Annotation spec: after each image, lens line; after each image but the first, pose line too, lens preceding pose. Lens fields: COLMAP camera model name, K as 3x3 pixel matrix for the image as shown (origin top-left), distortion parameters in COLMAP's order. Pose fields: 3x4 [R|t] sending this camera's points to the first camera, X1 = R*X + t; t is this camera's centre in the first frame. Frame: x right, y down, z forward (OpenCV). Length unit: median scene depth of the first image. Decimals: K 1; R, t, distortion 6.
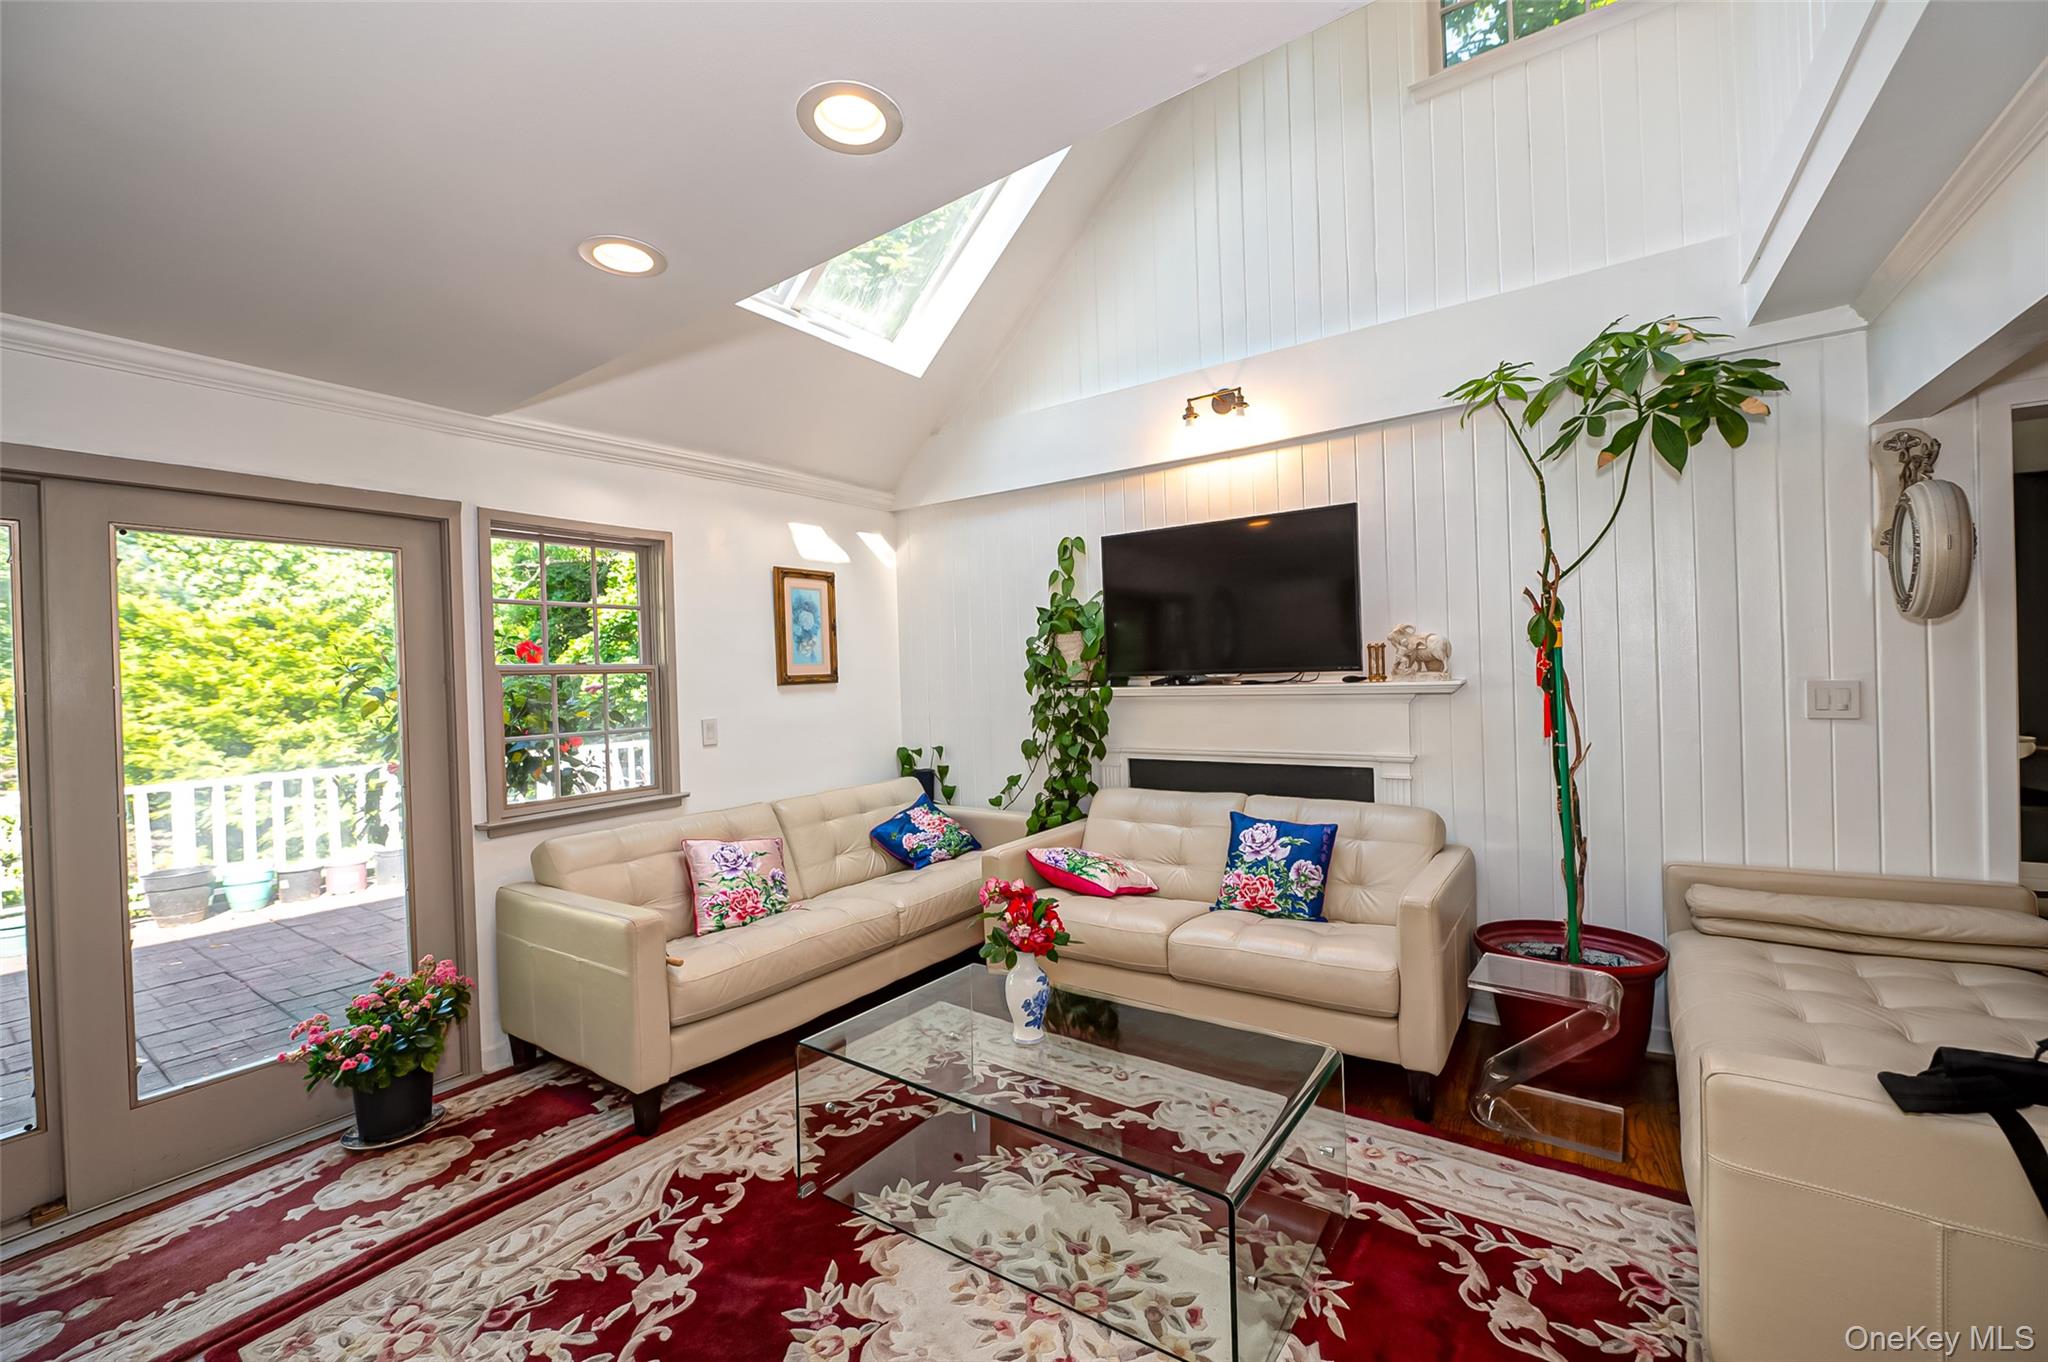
lens RADIAL K [[805.8, 0, 1032.8], [0, 805.8, 674.1], [0, 0, 1]] dist [-0.009316, -0.000380]
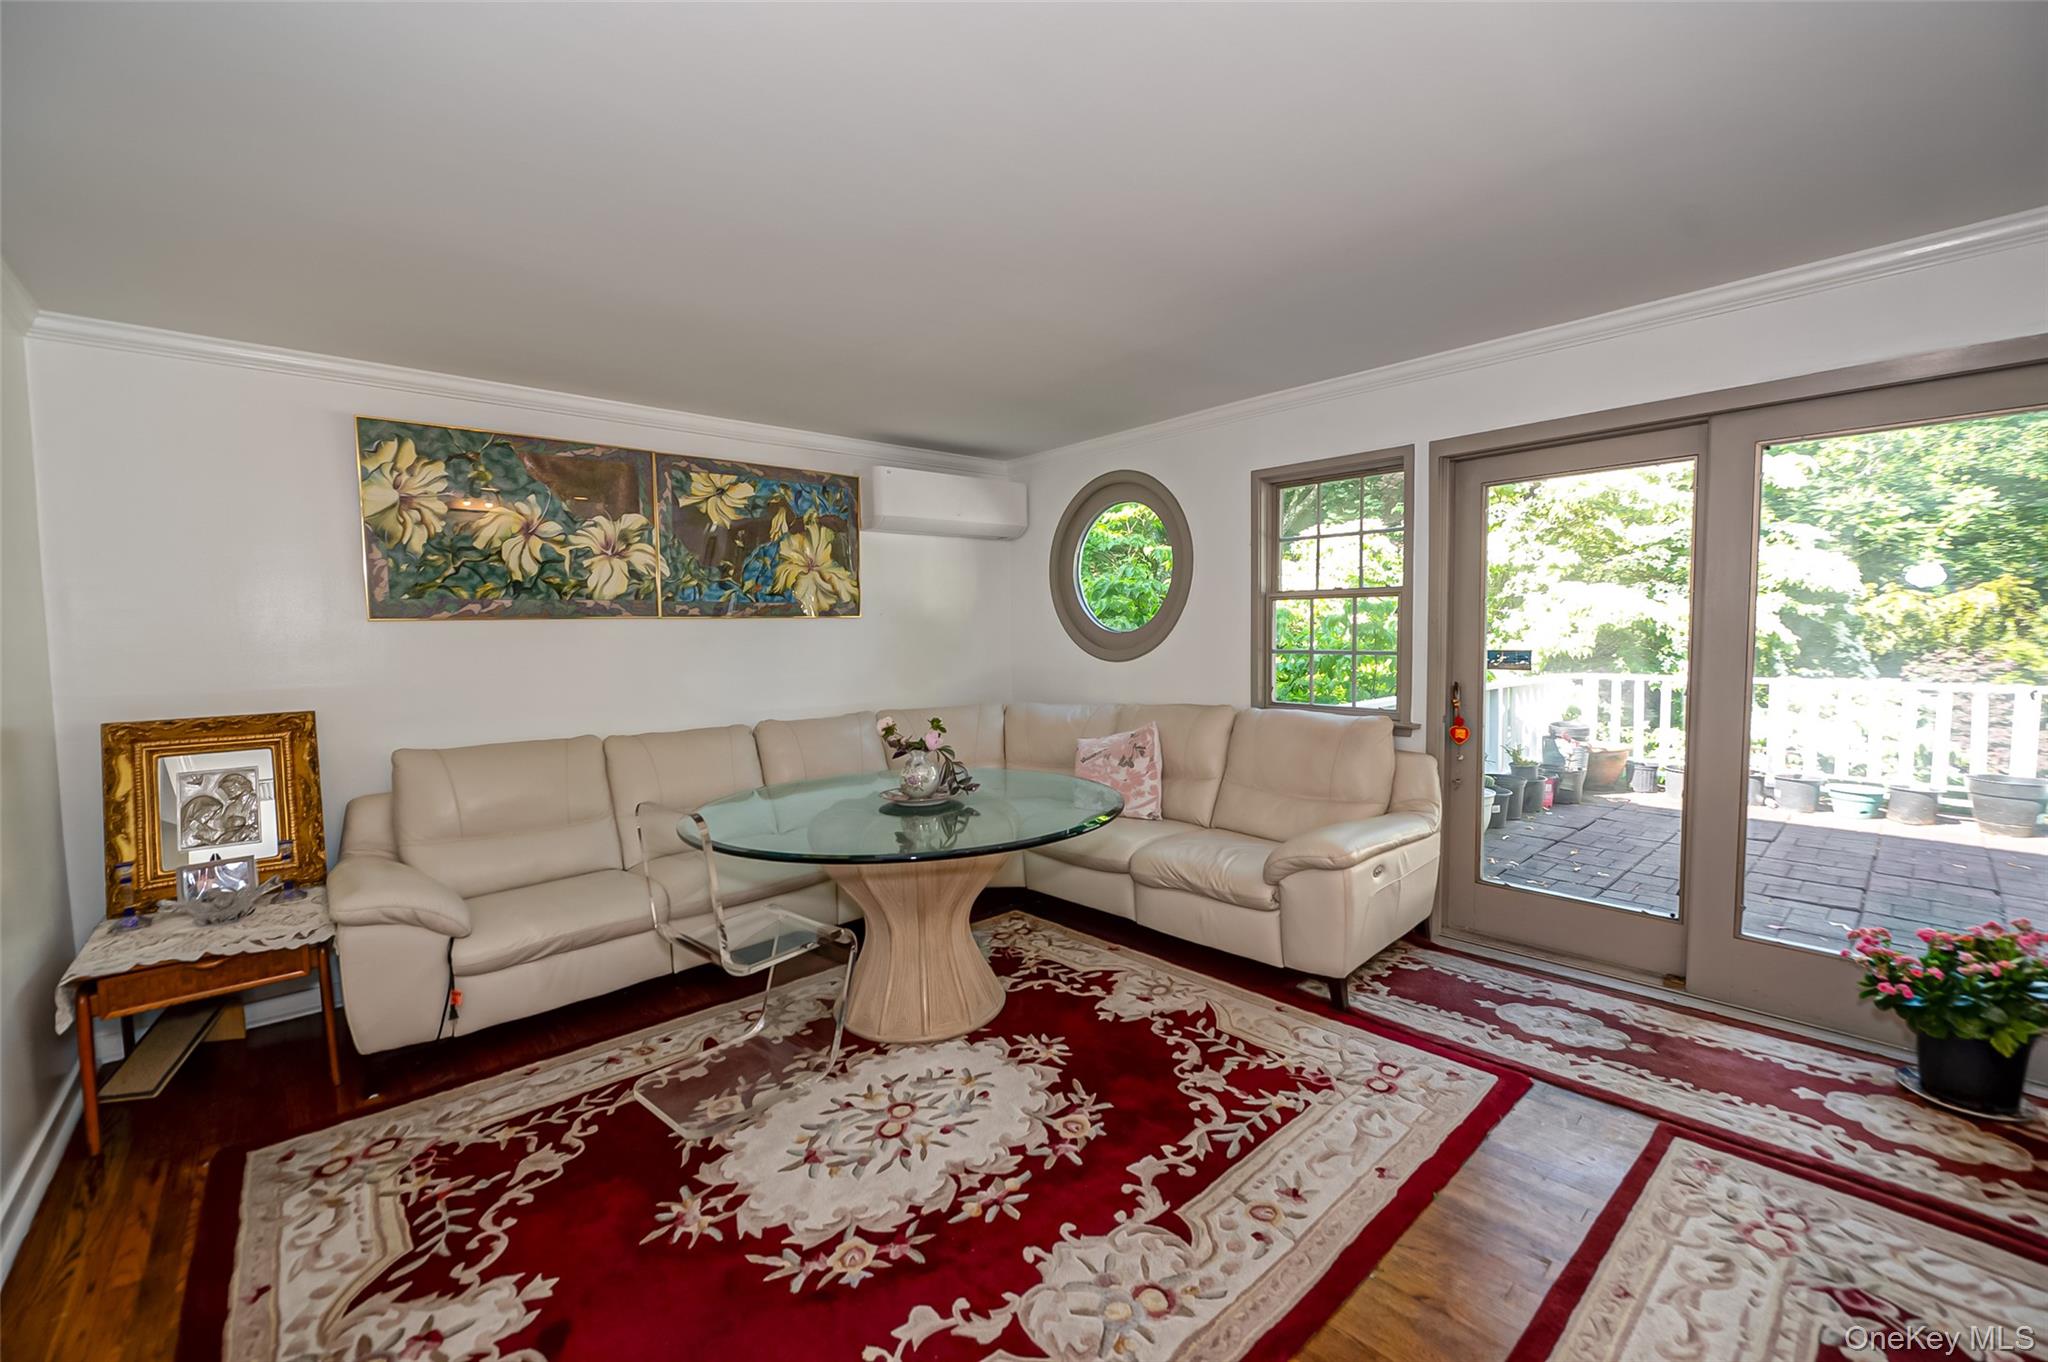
lens RADIAL K [[805.8, 0, 1024.2], [0, 805.8, 679.3], [0, 0, 1]] dist [-0.009316, -0.000380]
pose [[-0.238008, 0.103550, -0.965727, 0.229196], [0.028487, 0.994617, 0.099627, 0.005912], [0.970845, -0.003798, -0.239677, 0.223359]]
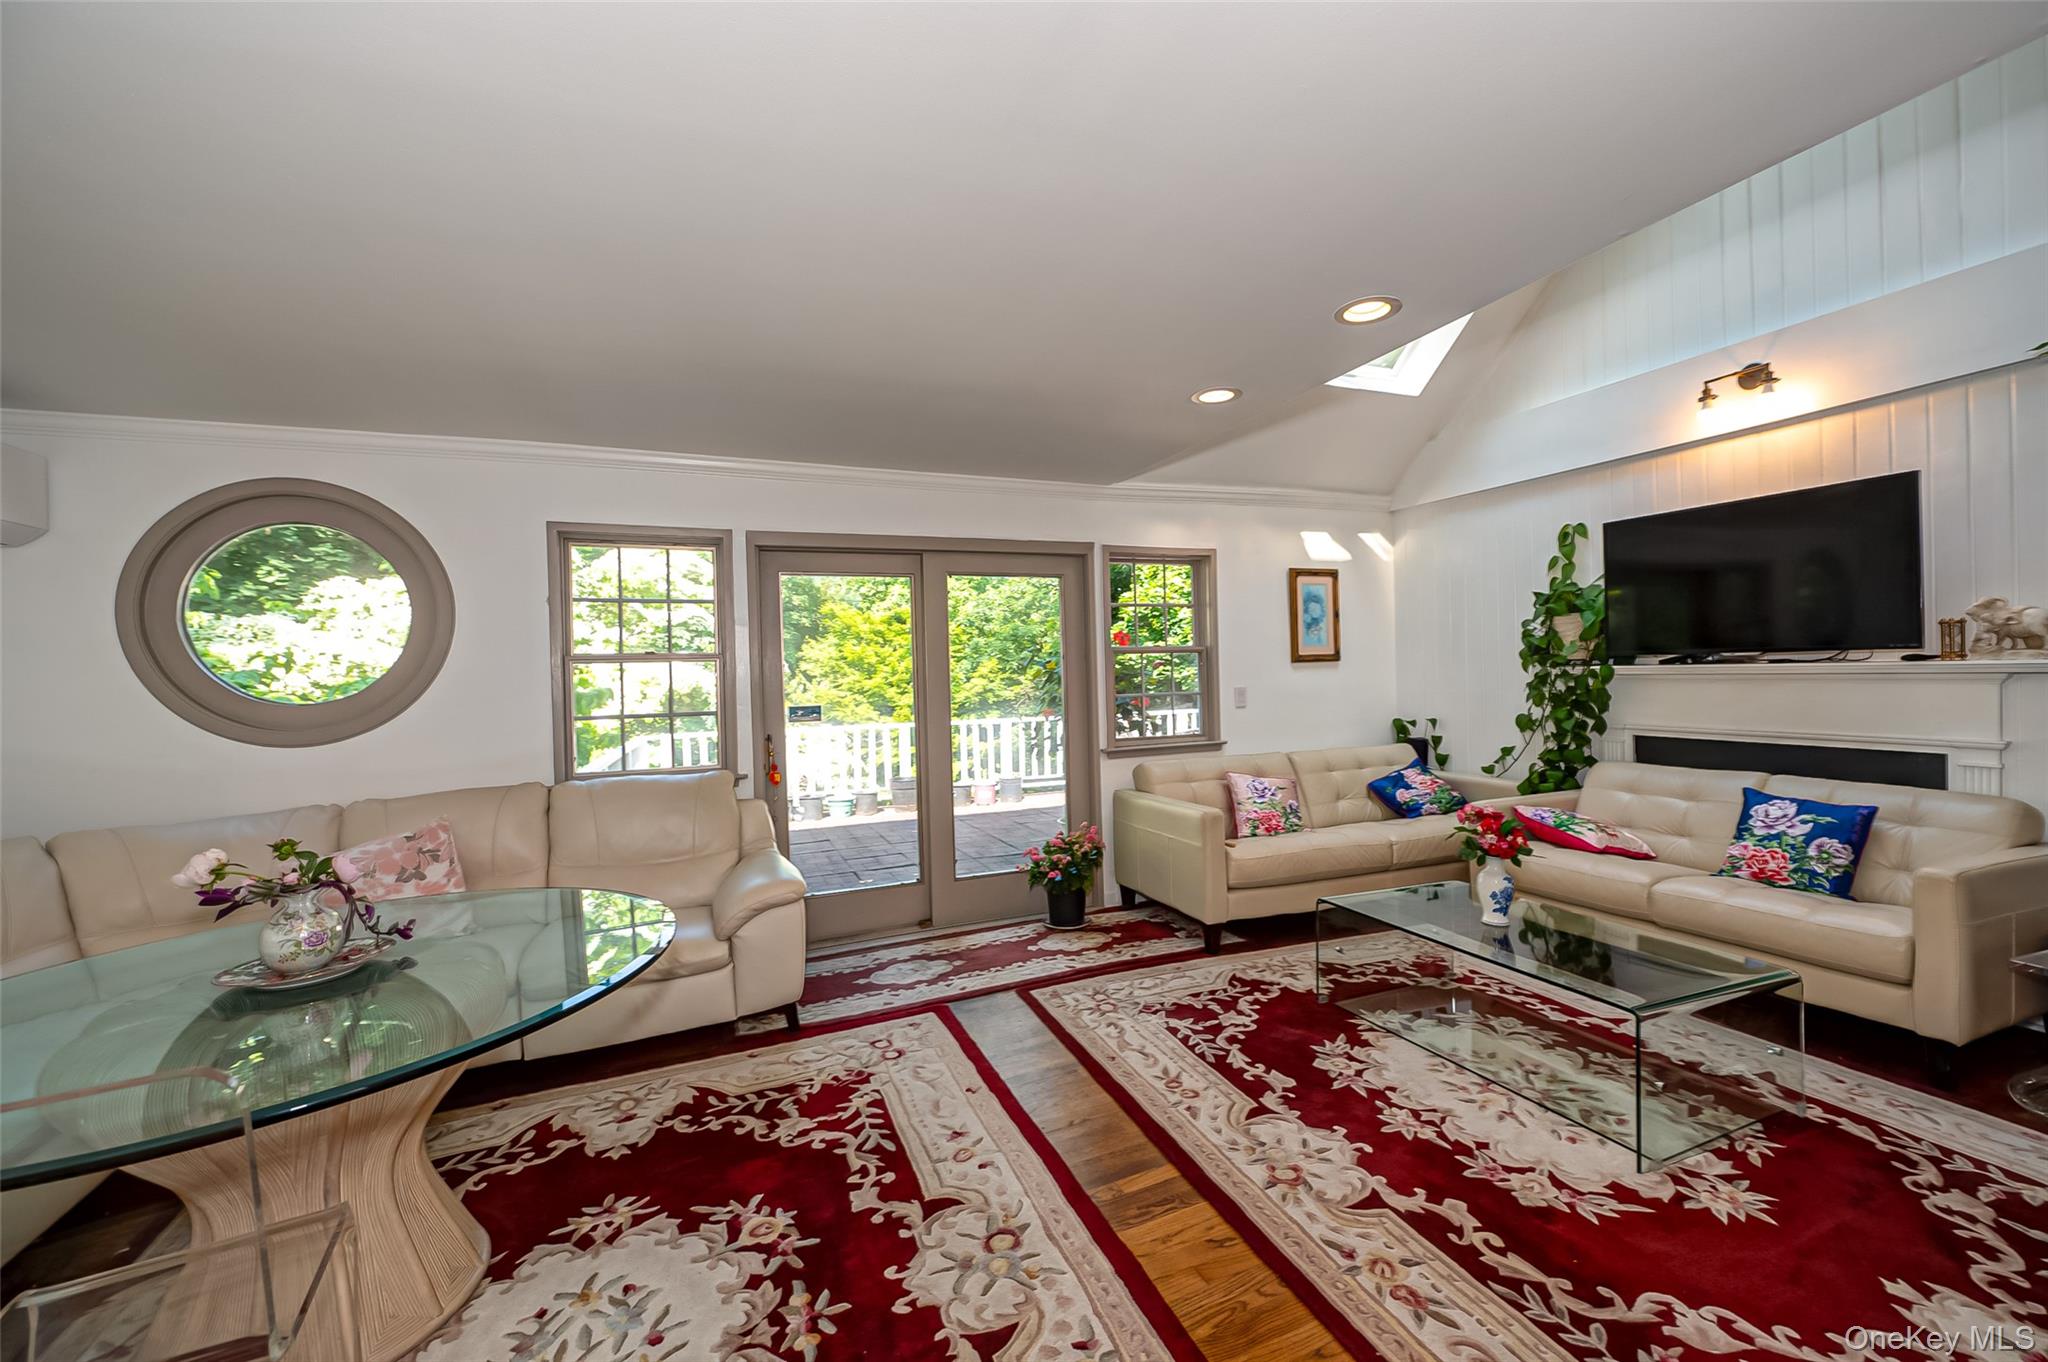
lens RADIAL K [[805.8, 0, 1032.8], [0, 805.8, 678.9], [0, 0, 1]] dist [-0.009316, -0.000380]
pose [[0.832472, 0.016182, -0.553830, 0.073578], [-0.001880, 0.999650, 0.026382, 0.011559], [0.554064, -0.020921, 0.832211, -0.447088]]
